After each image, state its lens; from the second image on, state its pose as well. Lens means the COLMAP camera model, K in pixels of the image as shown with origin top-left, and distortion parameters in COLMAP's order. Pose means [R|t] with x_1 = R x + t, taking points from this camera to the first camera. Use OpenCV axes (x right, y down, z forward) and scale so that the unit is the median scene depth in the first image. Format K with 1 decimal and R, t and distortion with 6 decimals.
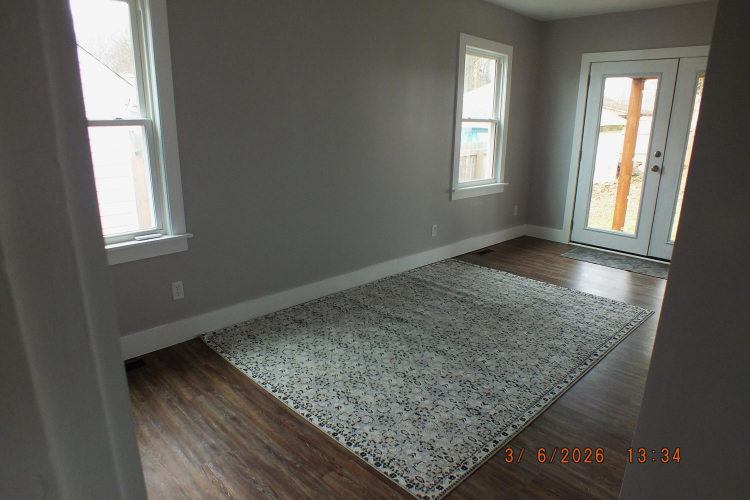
lens RADIAL K [[478.0, 0, 373.4], [0, 478.0, 258.9], [0, 0, 1]] dist [-0.092513, 0.048741]
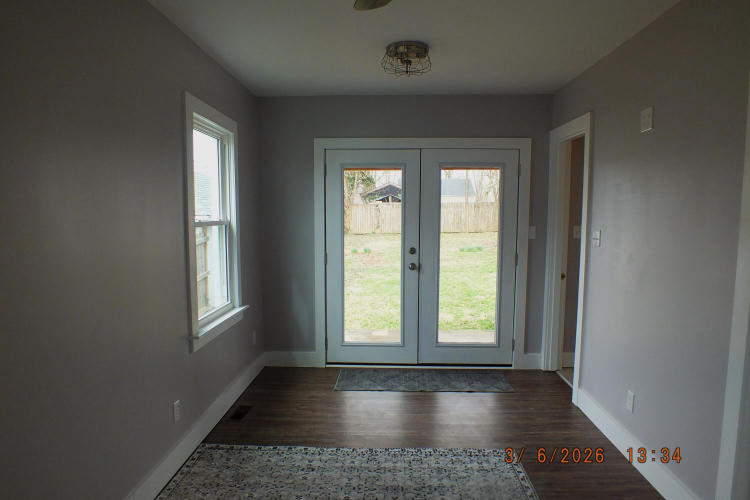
lens RADIAL K [[478.0, 0, 373.4], [0, 478.0, 258.9], [0, 0, 1]] dist [-0.092513, 0.048741]
pose [[0.730201, -0.082271, 0.678261, -0.065632], [0.205241, 0.973287, -0.102901, -0.126023], [-0.651677, 0.214346, 0.727580, 0.366532]]
